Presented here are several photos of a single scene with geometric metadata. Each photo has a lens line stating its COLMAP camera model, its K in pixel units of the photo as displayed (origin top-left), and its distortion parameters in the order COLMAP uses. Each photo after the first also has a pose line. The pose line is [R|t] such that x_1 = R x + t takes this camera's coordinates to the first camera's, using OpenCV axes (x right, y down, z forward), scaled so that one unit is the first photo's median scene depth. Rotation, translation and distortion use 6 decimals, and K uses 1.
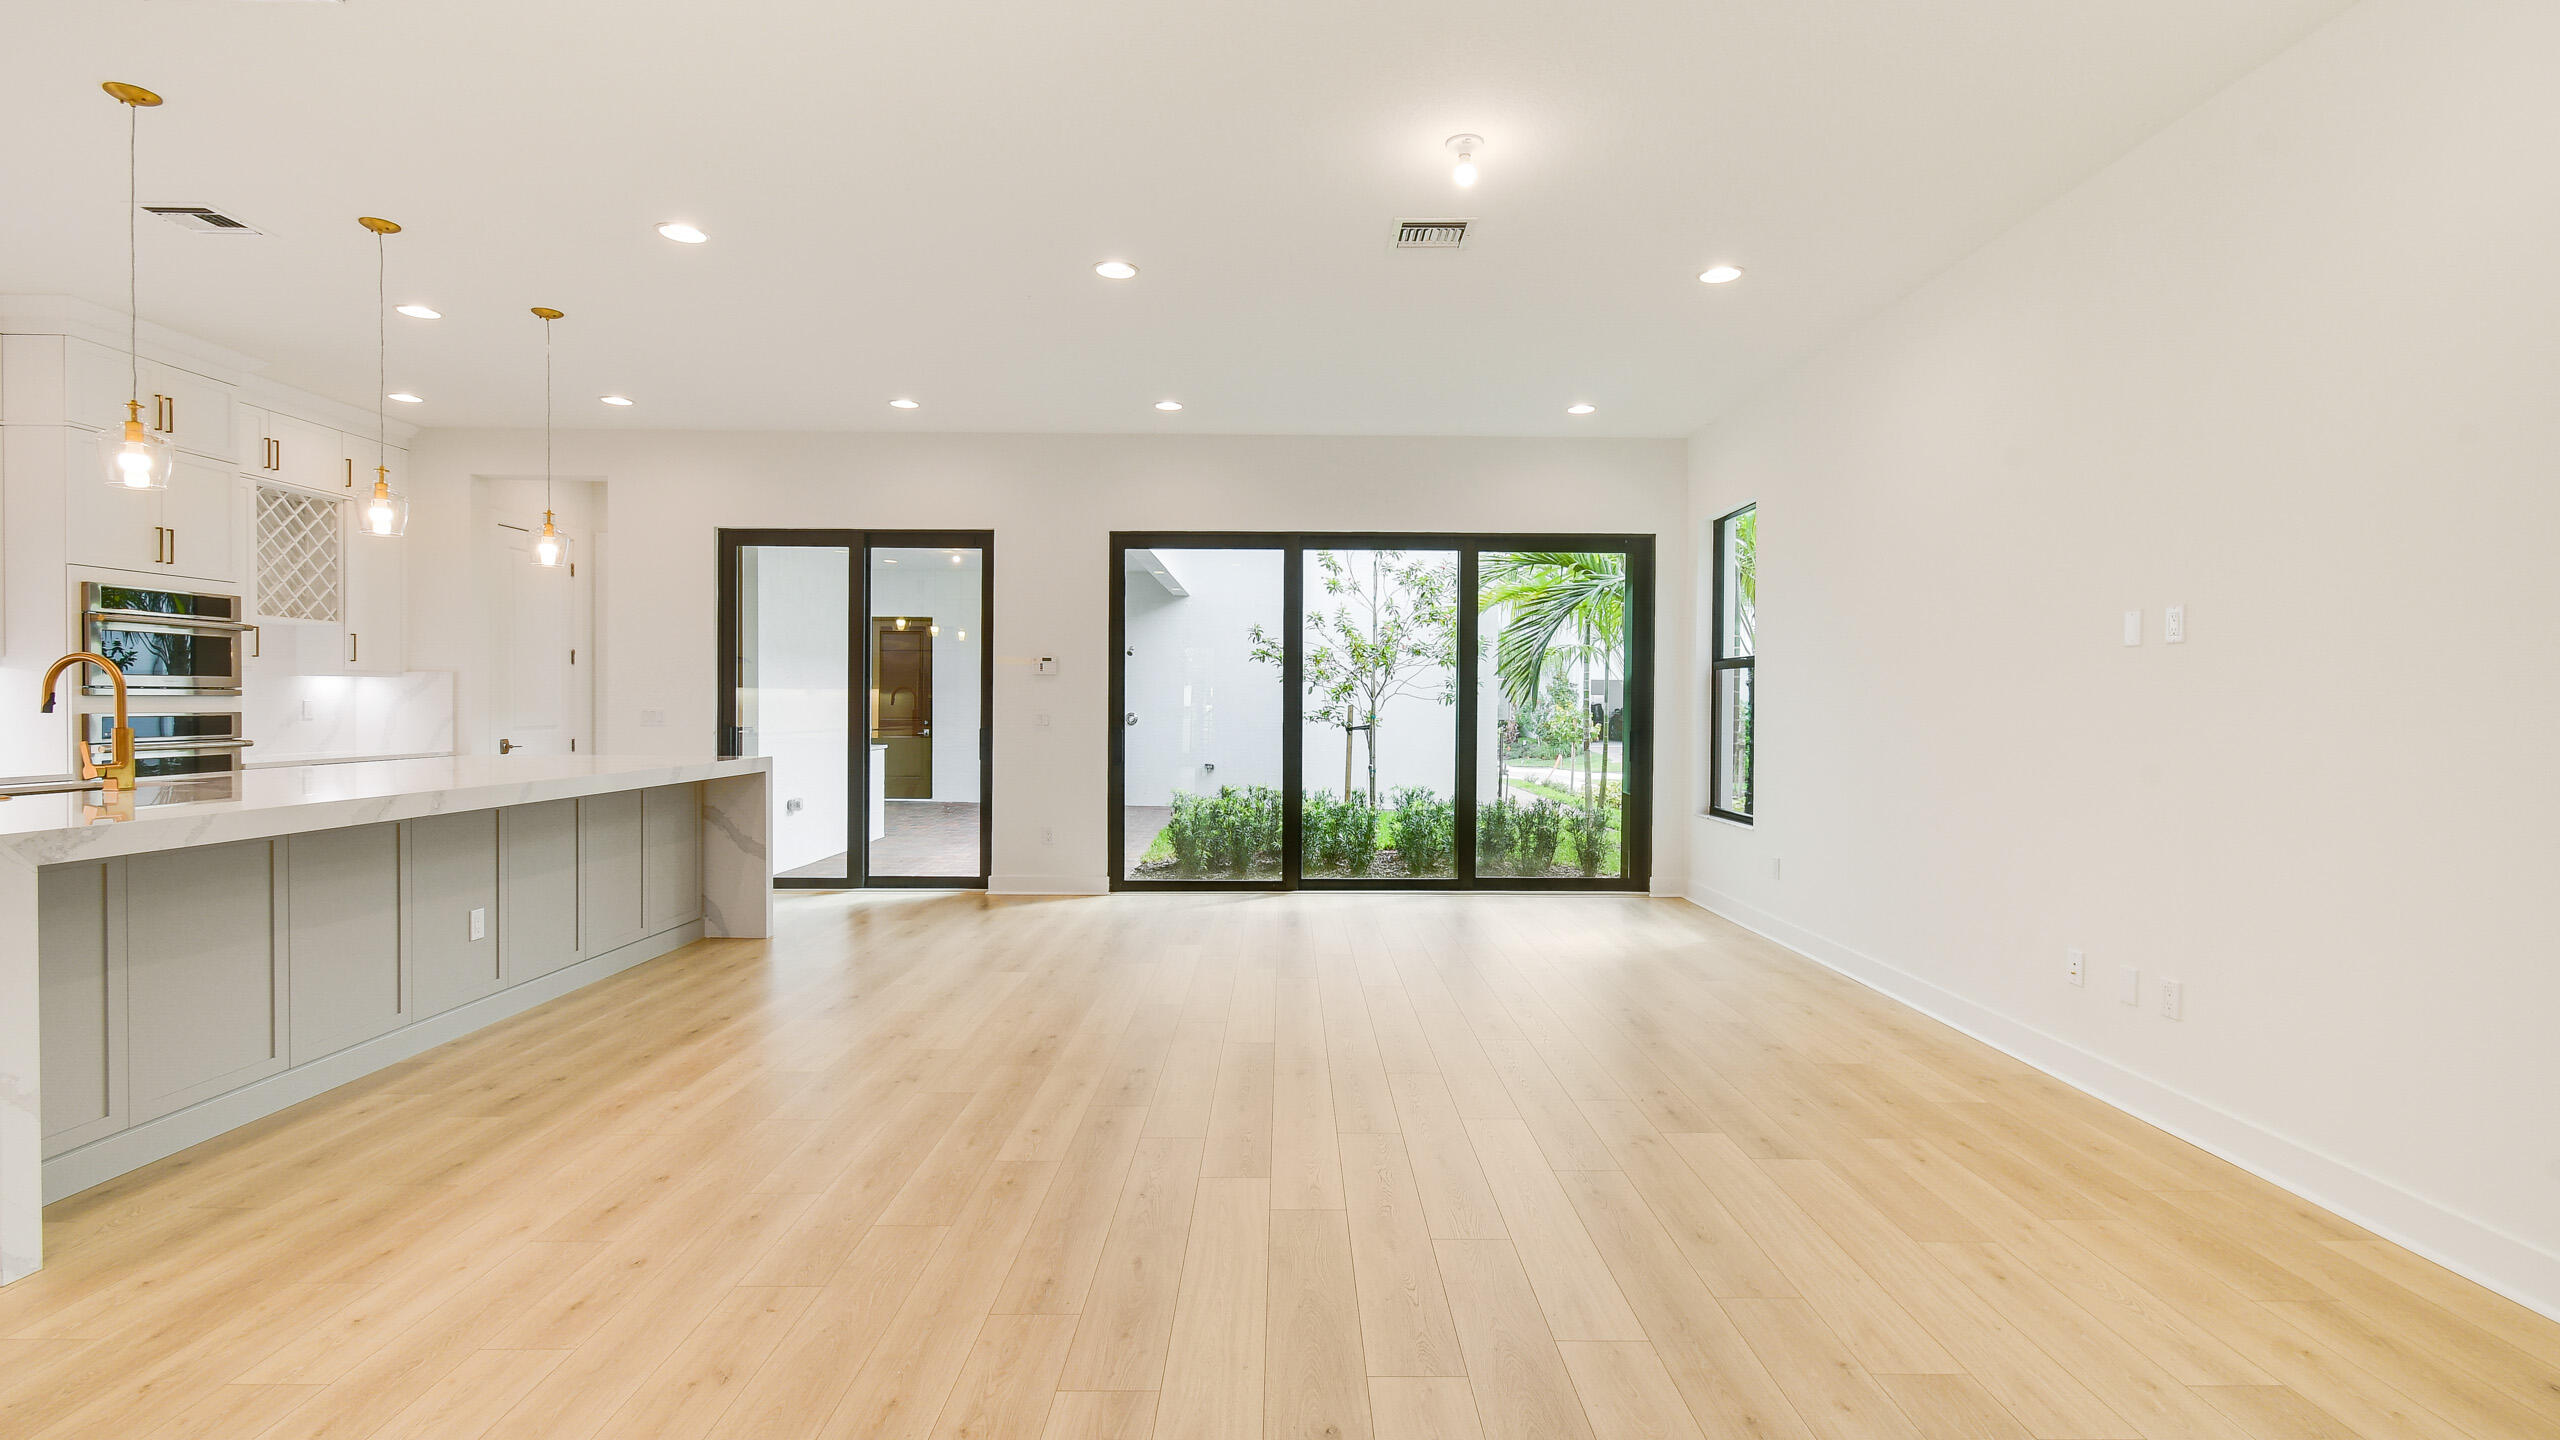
lens RADIAL K [[1143.0, 0, 1293.7], [0, 1143.0, 706.3], [0, 0, 1]] dist [0.018696, -0.008150]
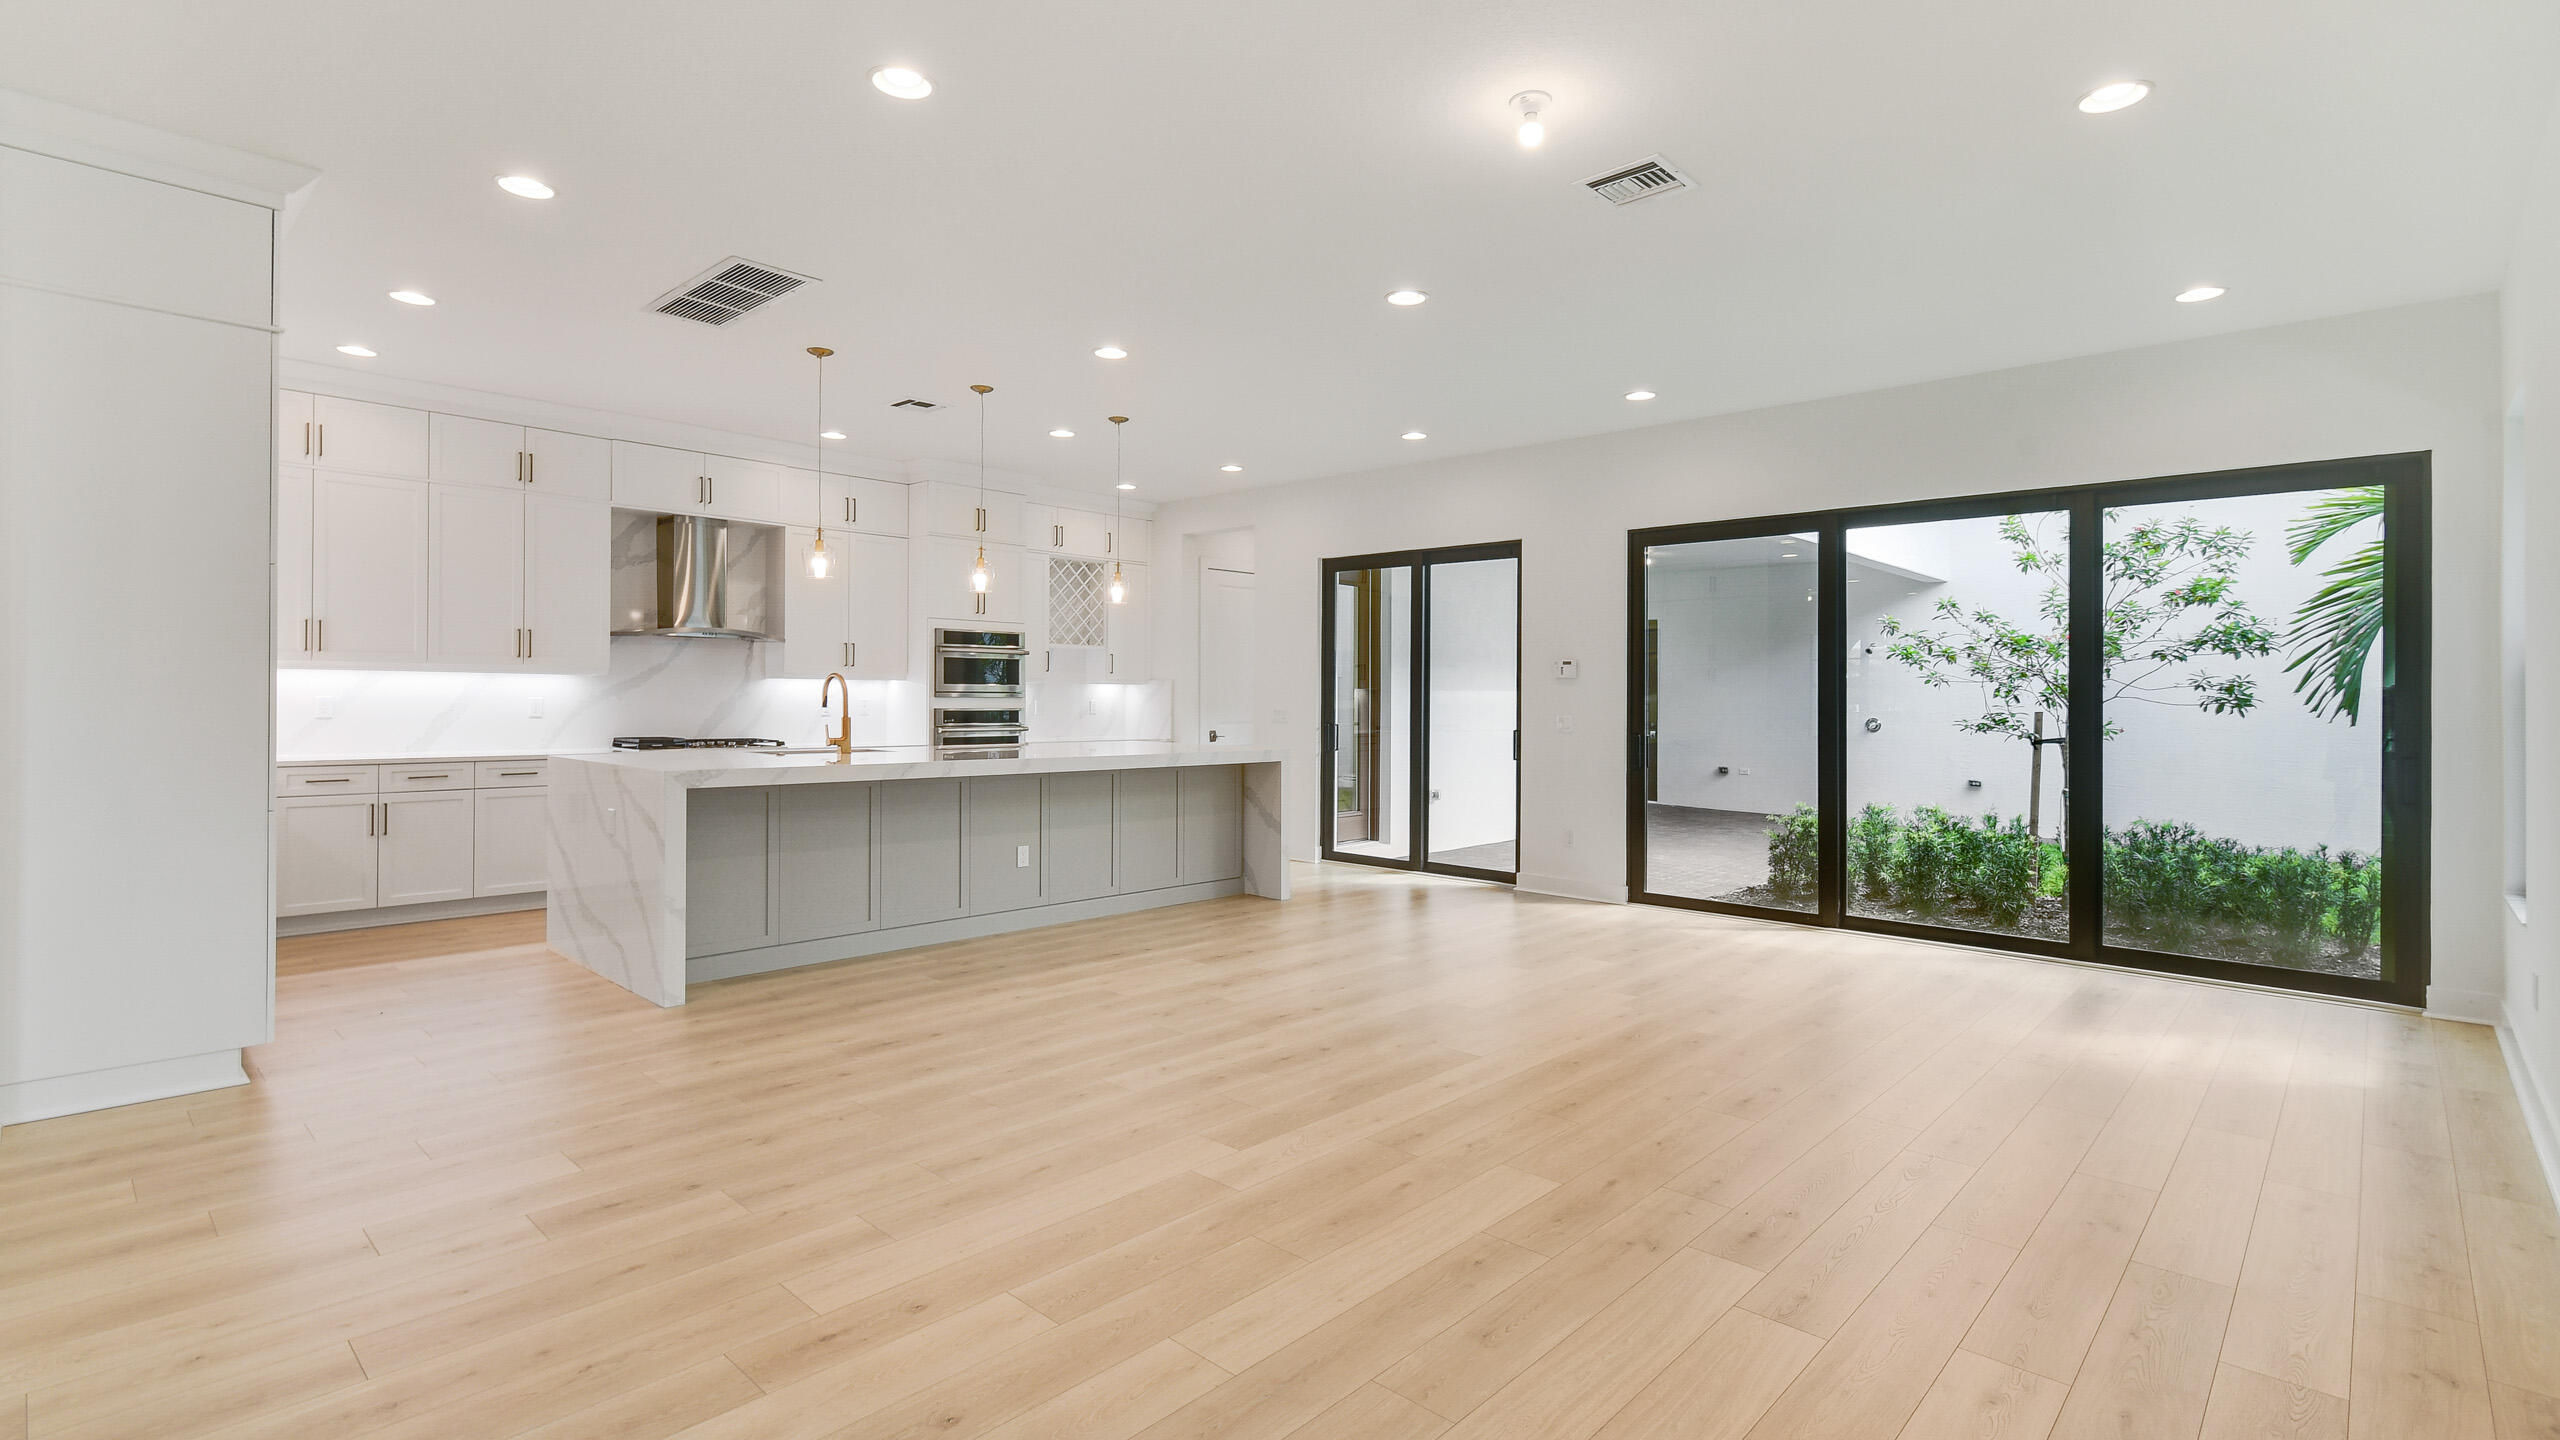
lens RADIAL K [[1151.9, 0, 1295.5], [0, 1151.9, 696.1], [0, 0, 1]] dist [0.007135, -0.000266]
pose [[0.733146, 0.002632, -0.680067, 0.360936], [-0.009089, 0.999941, -0.005928, -0.004724], [0.680011, 0.010527, 0.733126, 0.114243]]
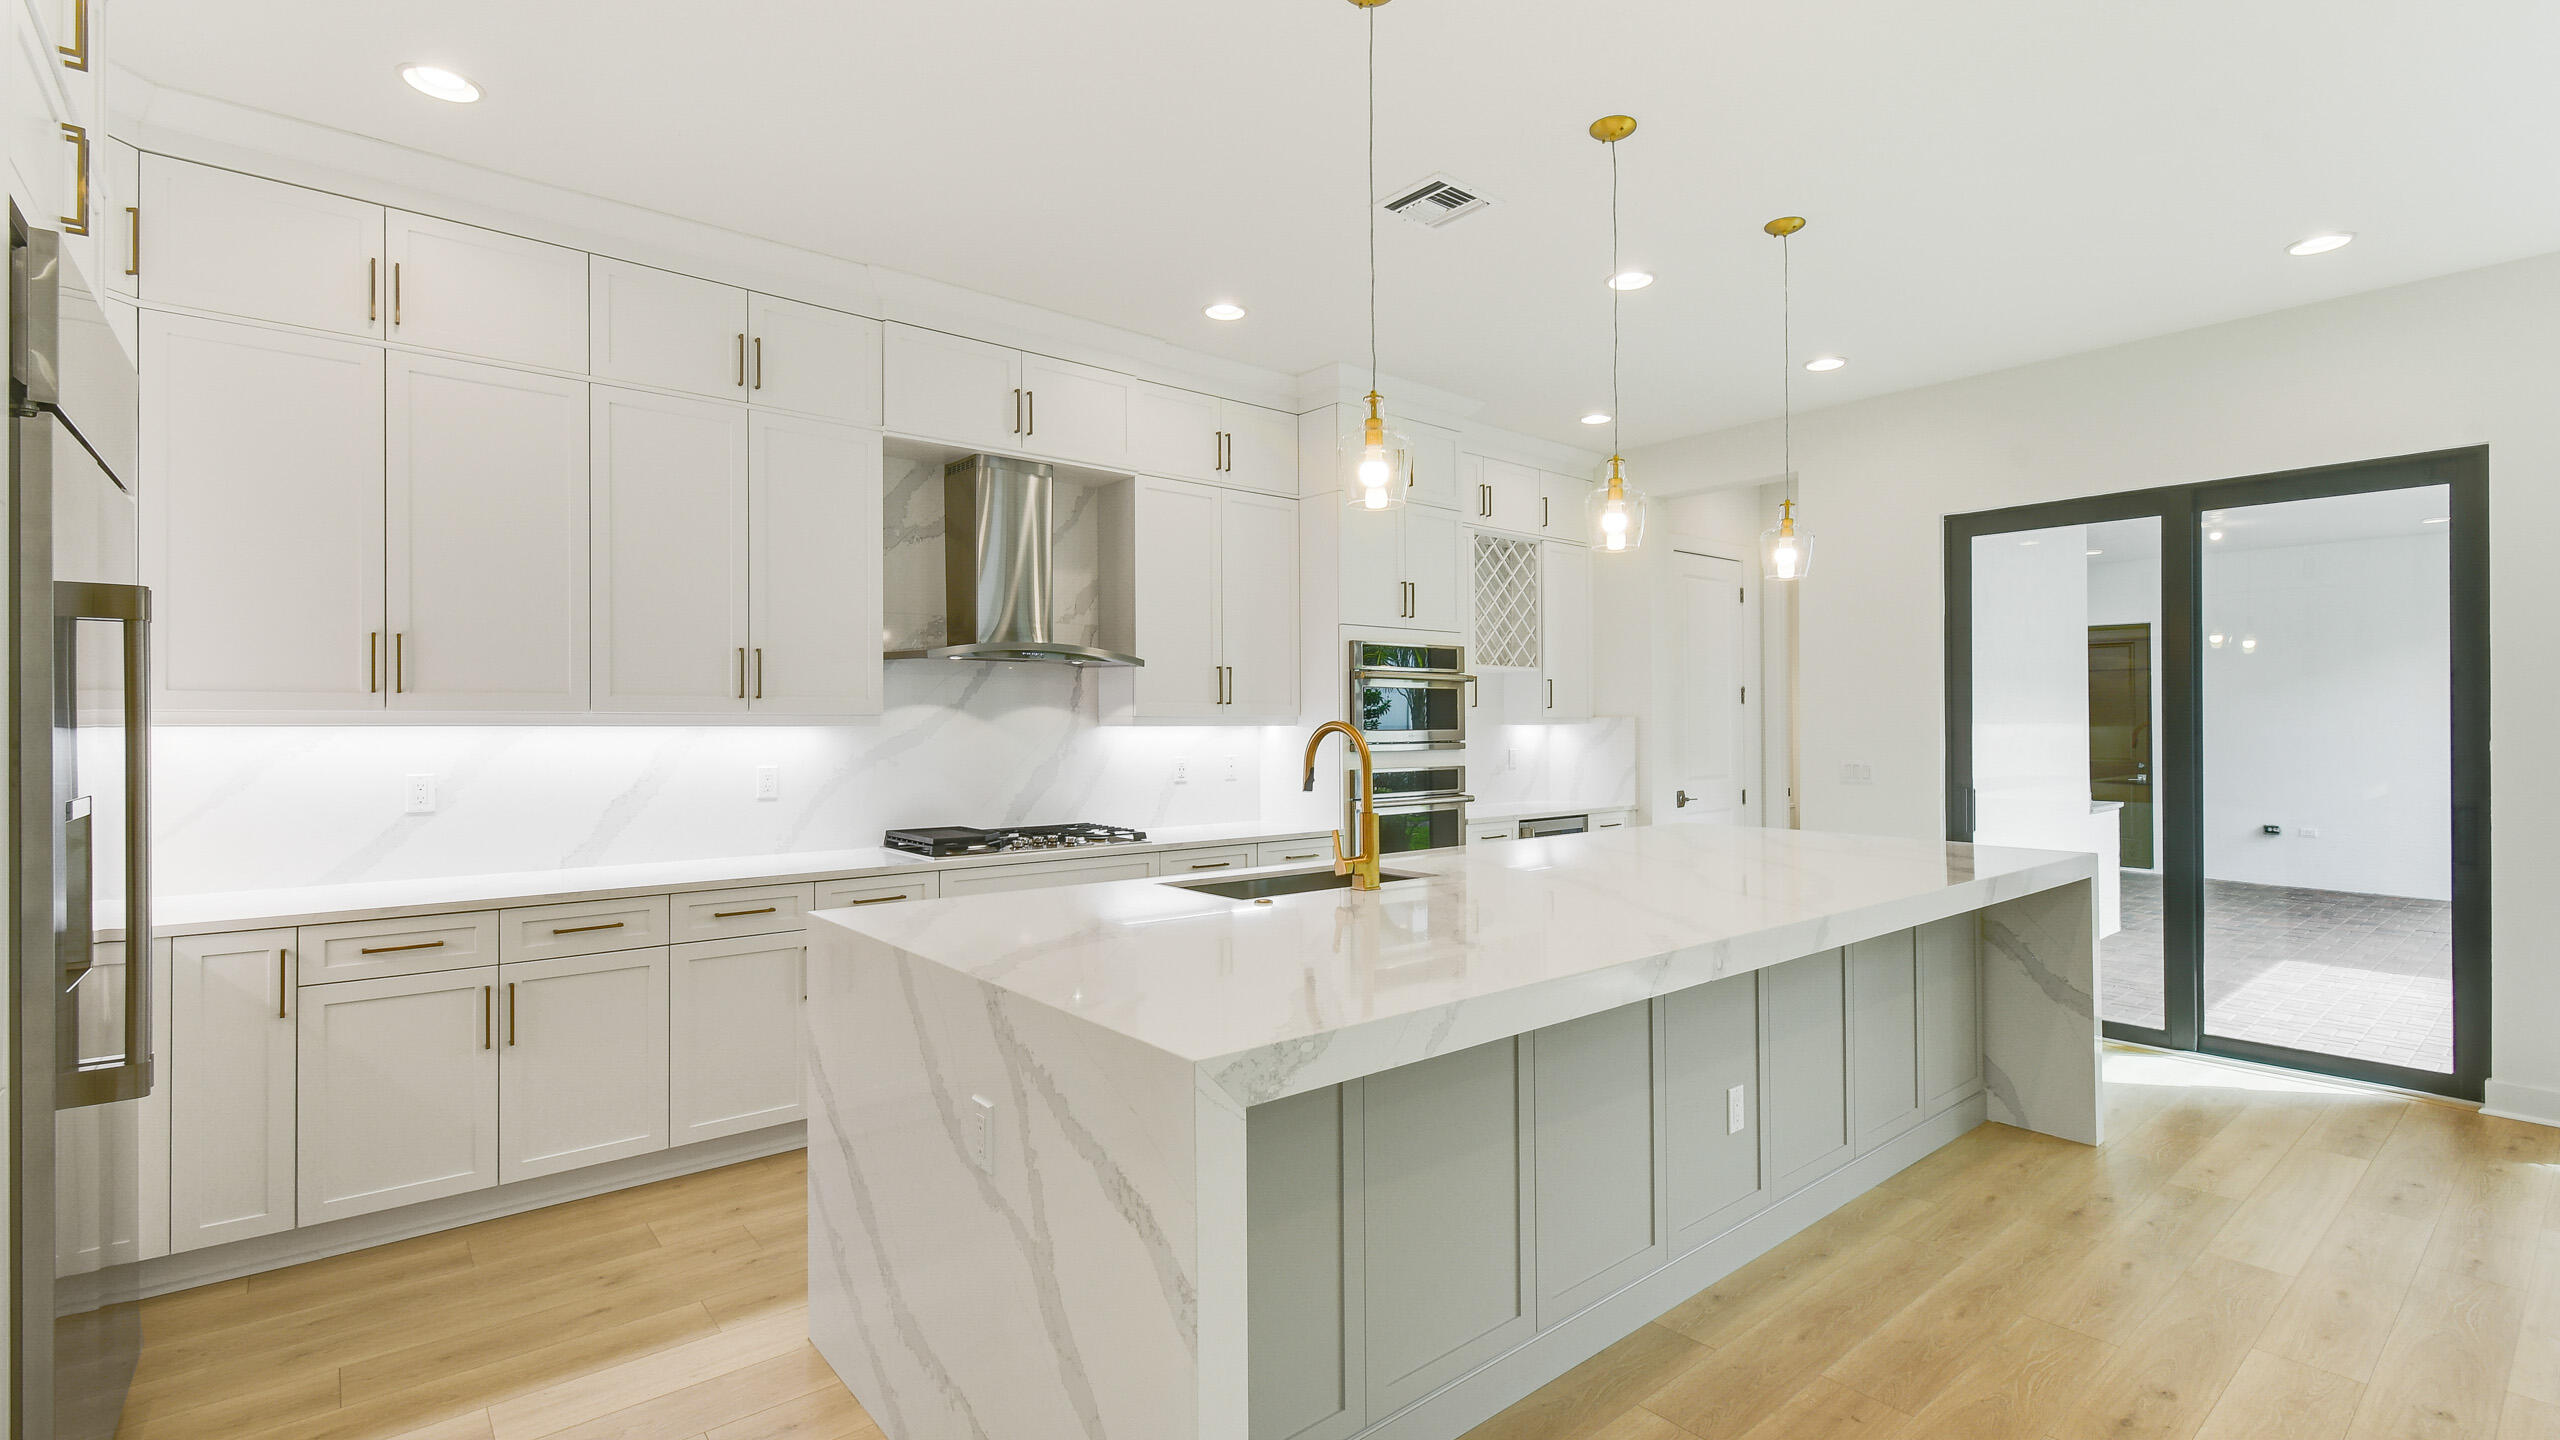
lens RADIAL K [[1143.9, 0, 1266.9], [0, 1143.9, 719.3], [0, 0, 1]] dist [0.001545, 0.000280]
pose [[0.621542, -0.008387, -0.783336, -0.240167], [0.001124, 0.999951, -0.009814, -0.022778], [0.783380, 0.005219, 0.621521, 0.249683]]
